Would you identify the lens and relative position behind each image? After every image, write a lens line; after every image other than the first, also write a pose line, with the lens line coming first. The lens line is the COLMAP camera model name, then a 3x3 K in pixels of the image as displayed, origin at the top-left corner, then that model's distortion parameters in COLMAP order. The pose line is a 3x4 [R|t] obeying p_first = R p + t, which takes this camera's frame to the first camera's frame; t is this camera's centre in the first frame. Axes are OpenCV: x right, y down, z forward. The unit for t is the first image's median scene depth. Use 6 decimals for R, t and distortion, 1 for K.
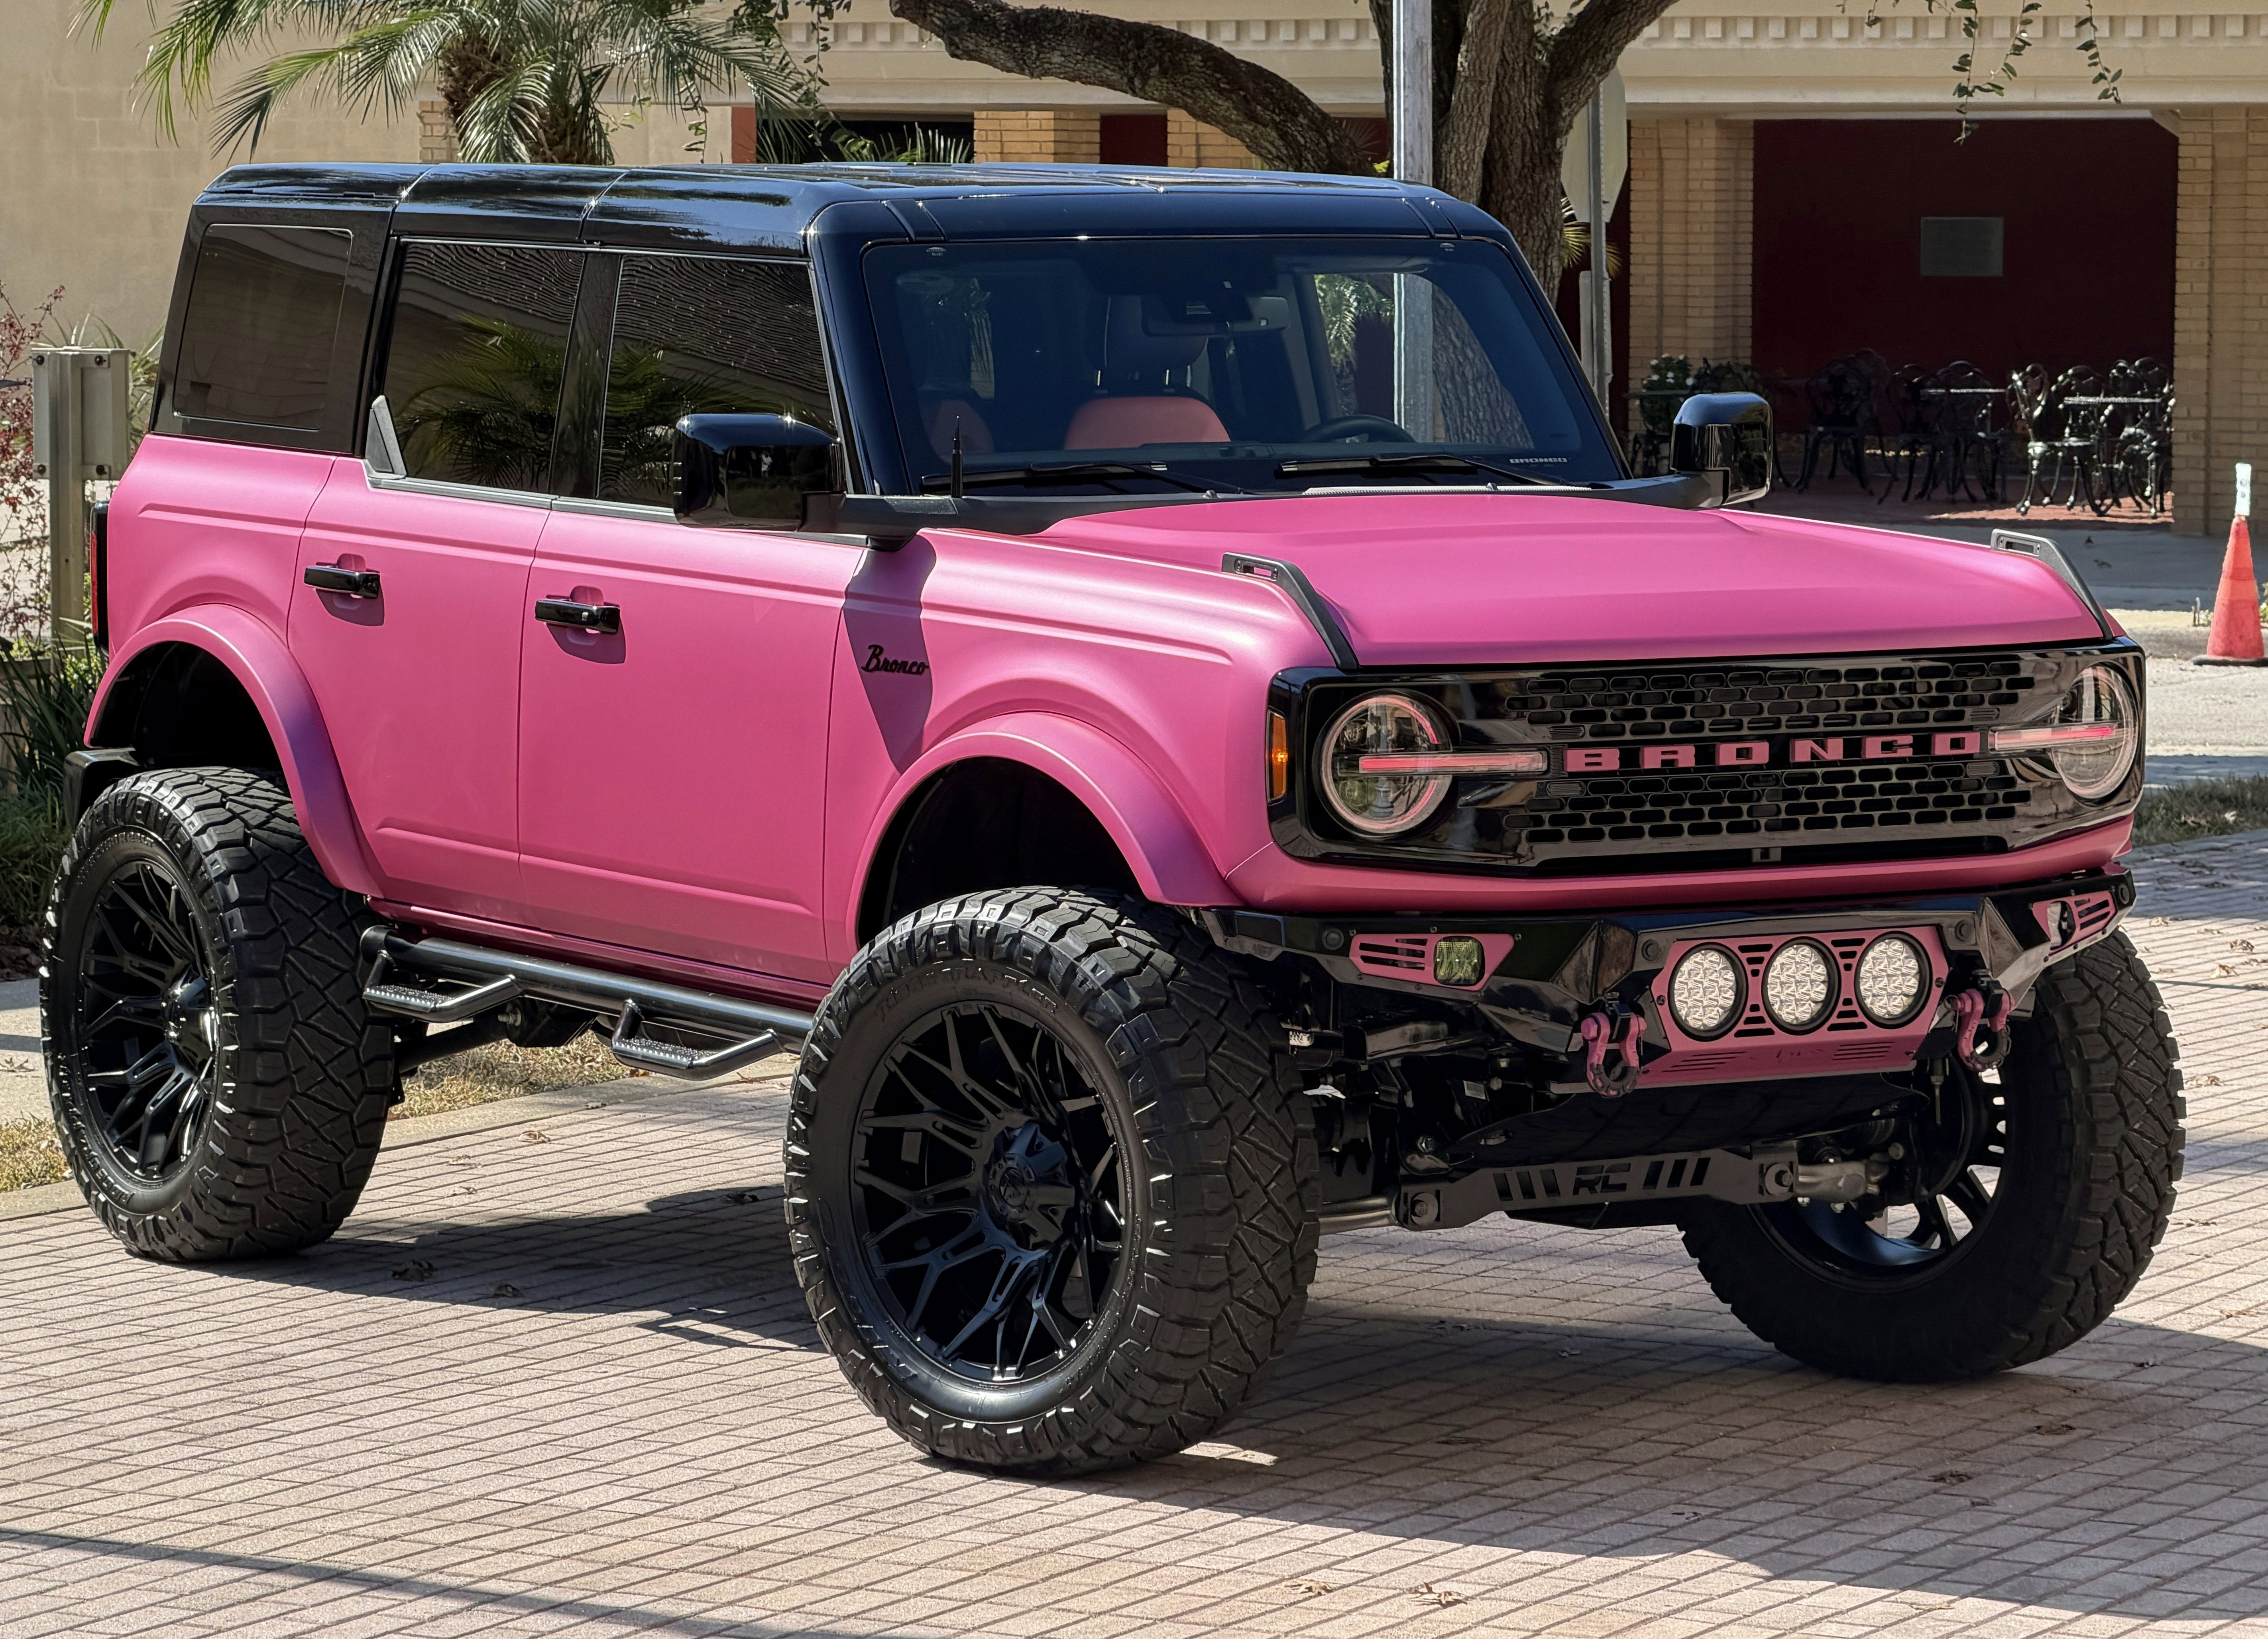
lens RADIAL K [[7744.5, 0, 1142.9], [0, 7744.5, 818.6], [0, 0, 1]] dist [0.278091, 0.000000]
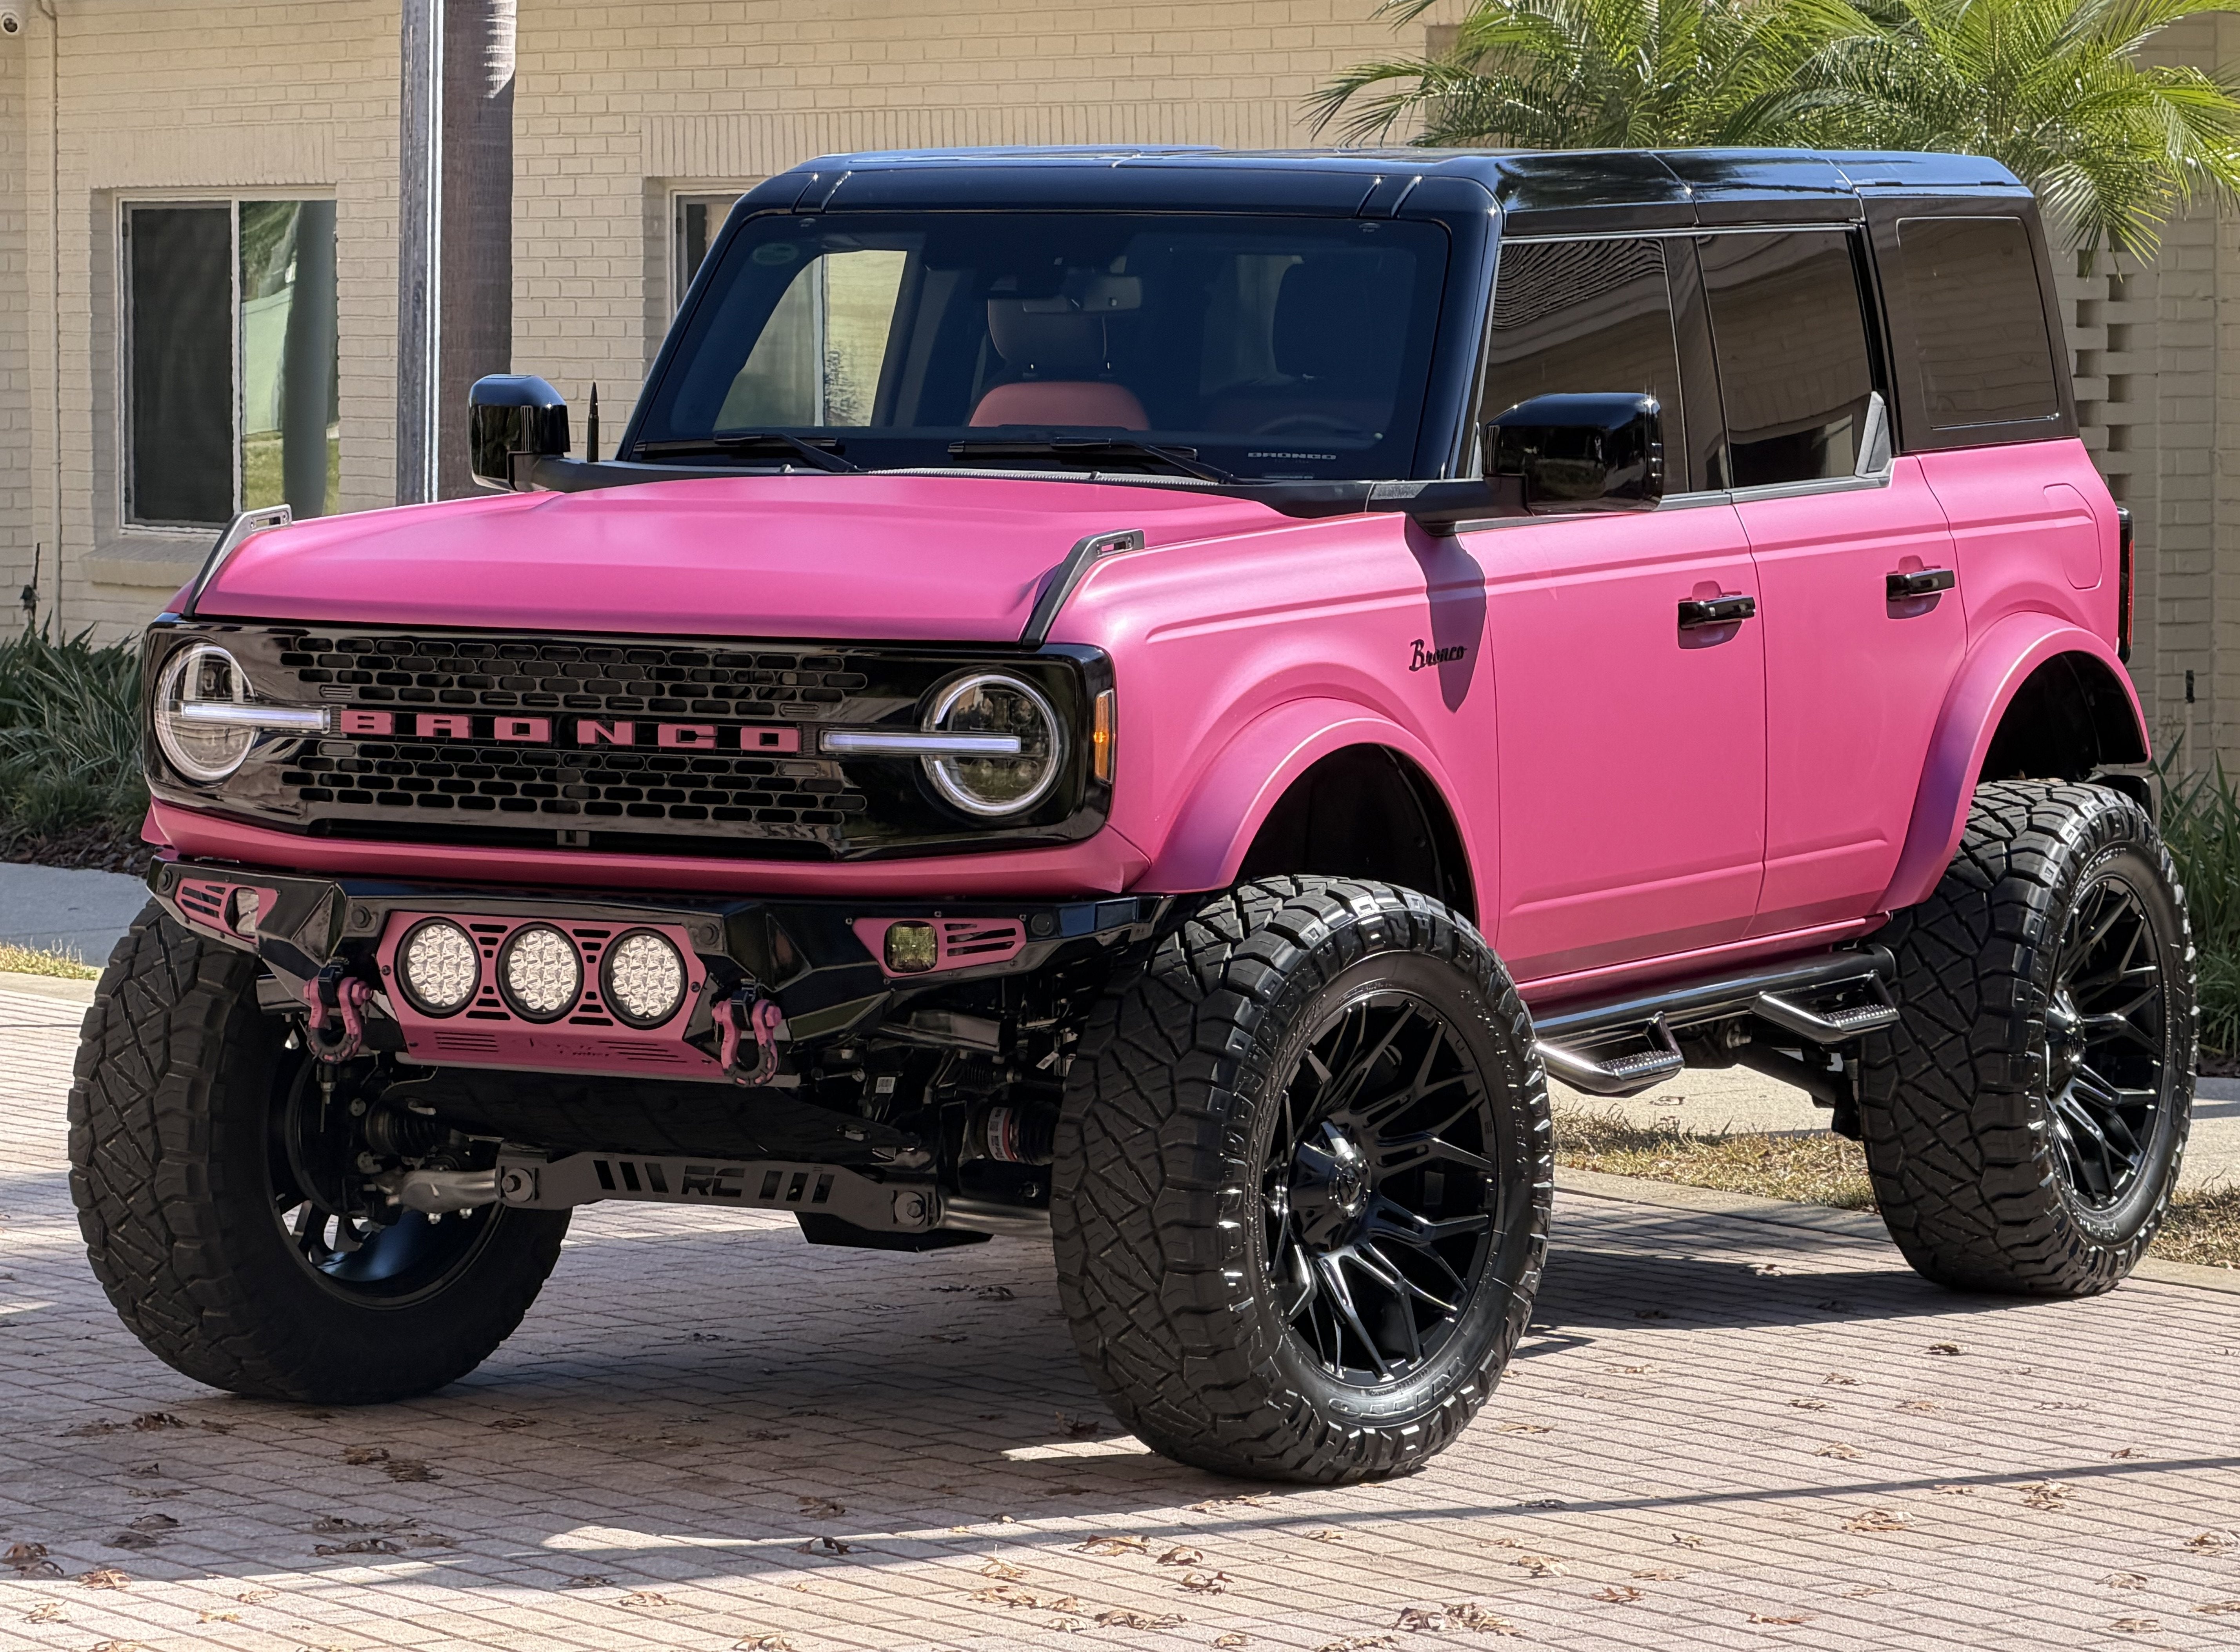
lens RADIAL K [[9179.6, 0, 1125.4], [0, 9179.6, 832.7], [0, 0, 1]] dist [0.269658, 0.000000]
pose [[0.513998, 0.062317, -0.855525, 1.071772], [-0.080307, 0.996473, 0.024335, -0.028782], [0.854024, 0.056197, 0.517190, 0.459279]]
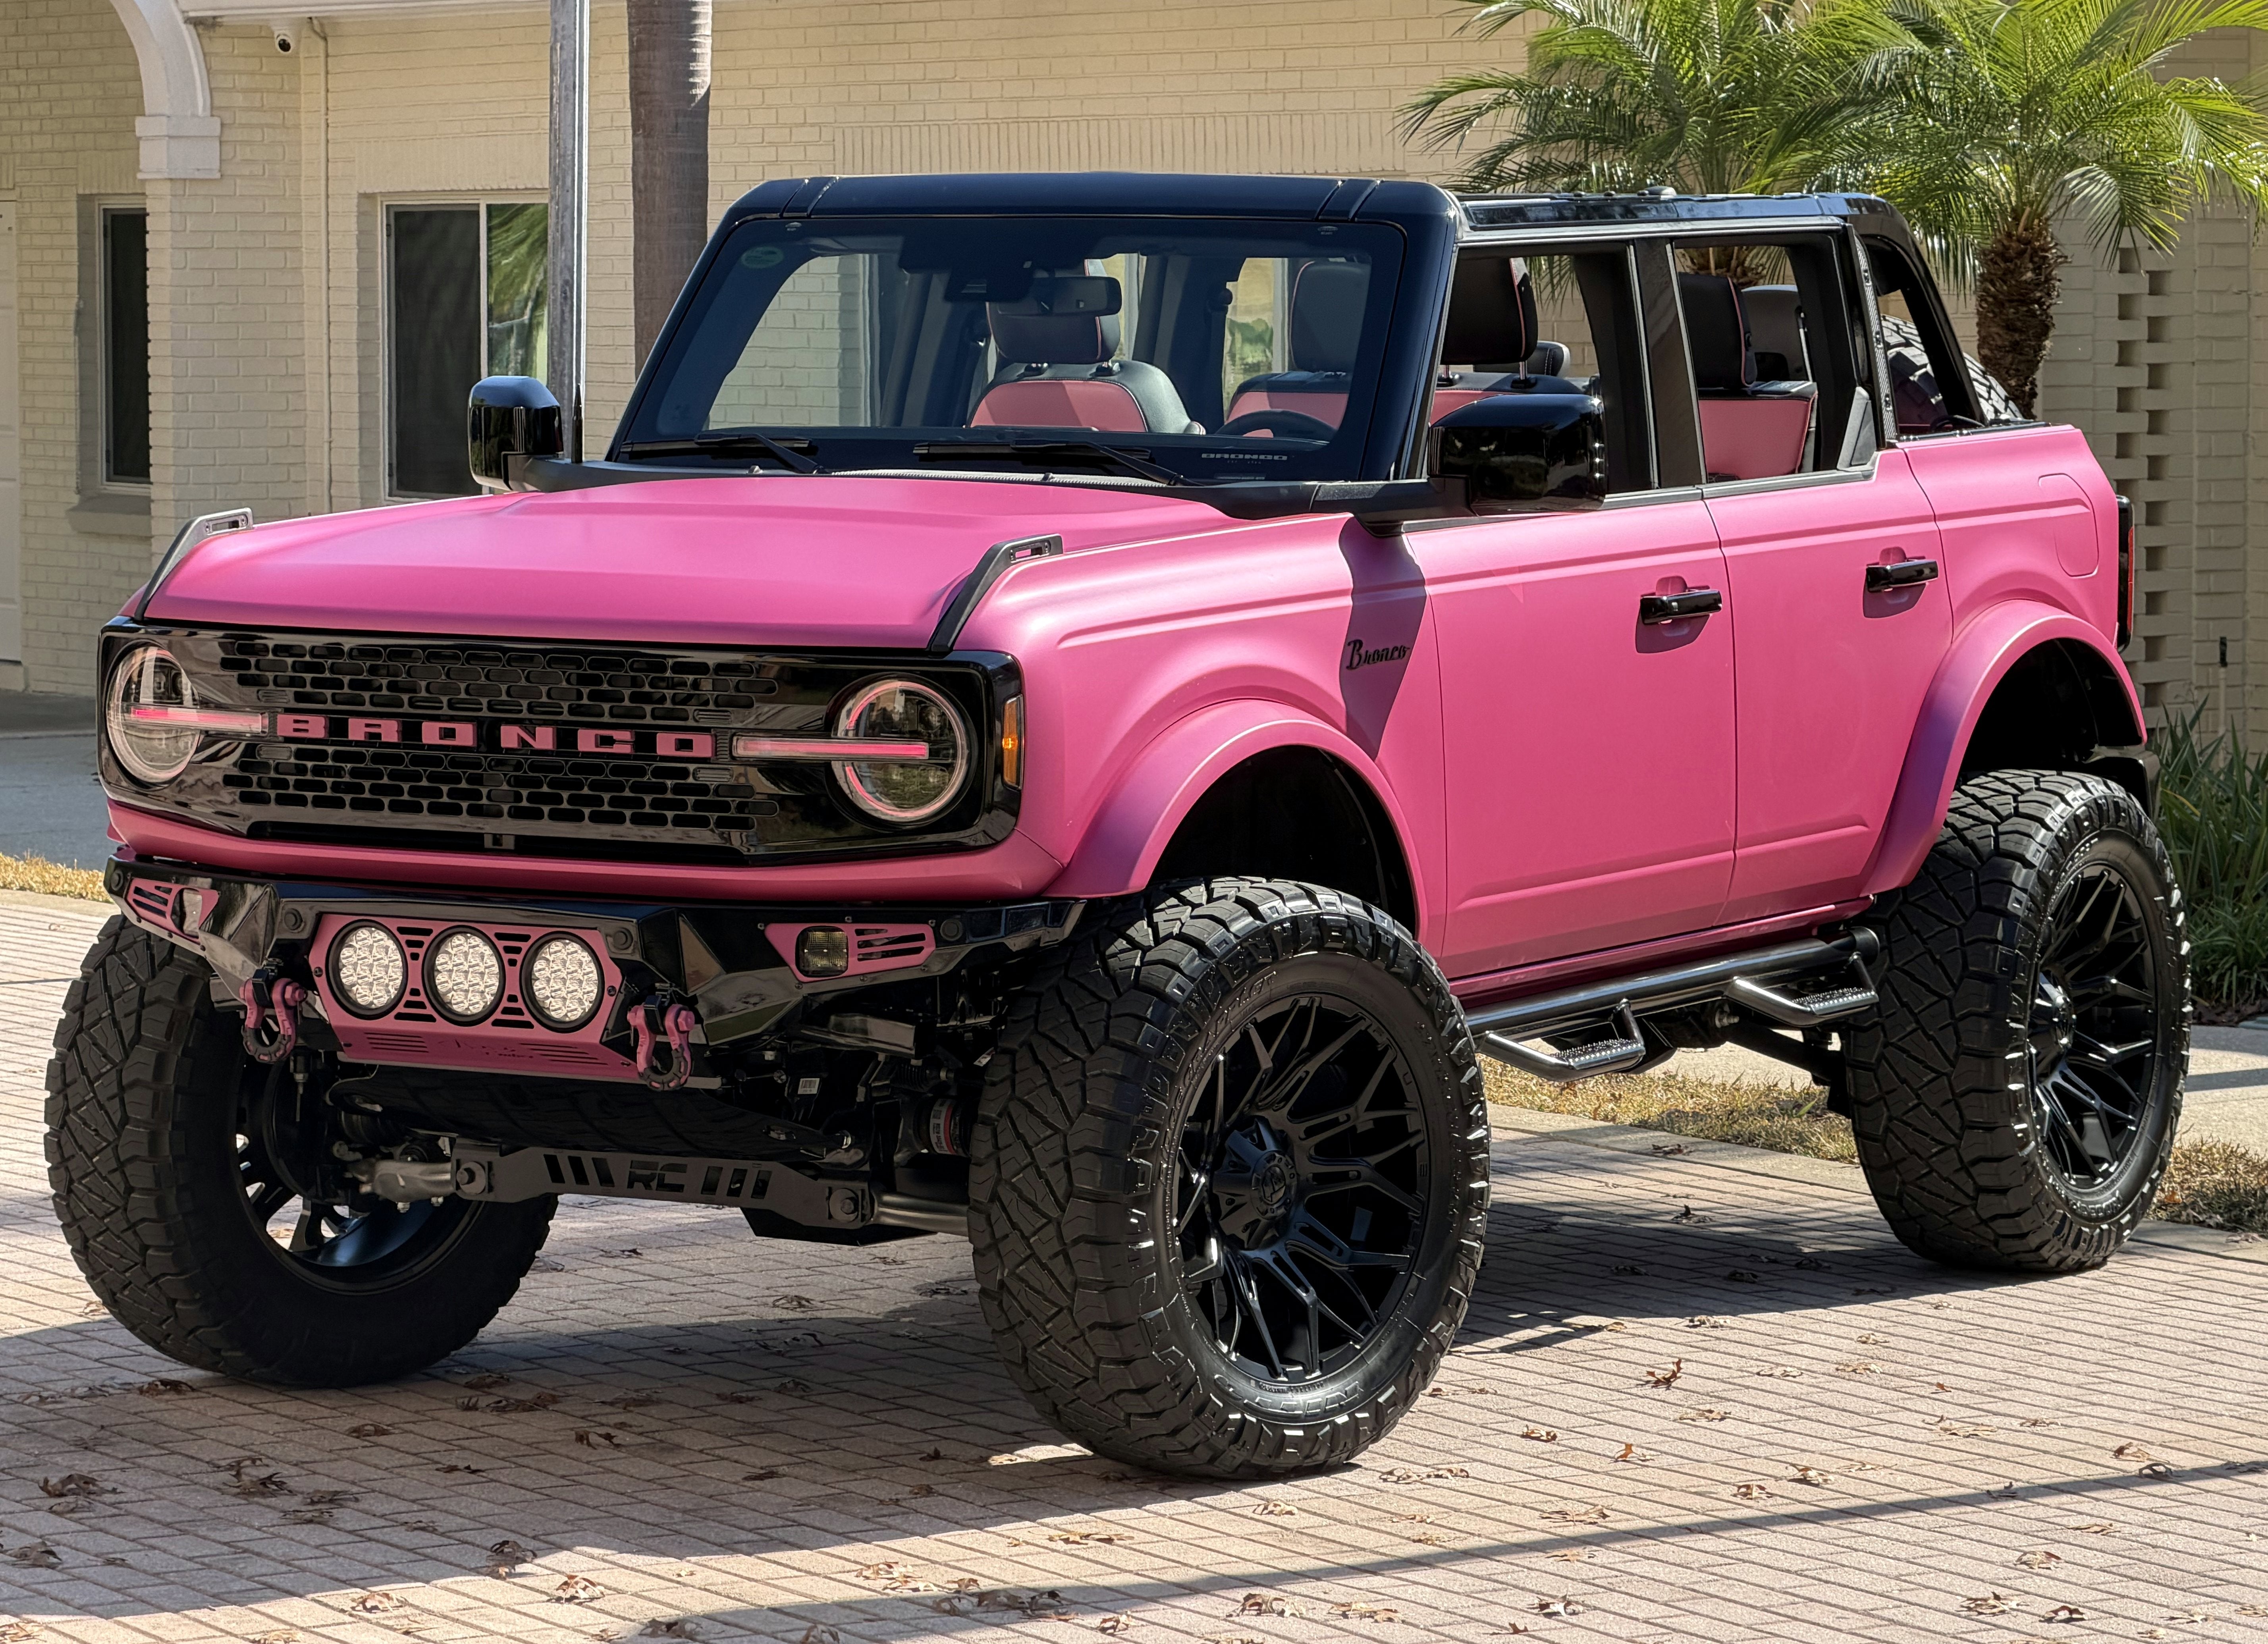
lens RADIAL K [[7745.0, 0, 1103.2], [0, 7745.0, 818.8], [0, 0, 1]] dist [0.278091, 0.000000]
pose [[0.467172, 0.070716, -0.881334, 0.954795], [-0.077342, 0.996244, 0.038939, -0.041114], [0.880777, 0.049973, 0.470886, 0.596917]]
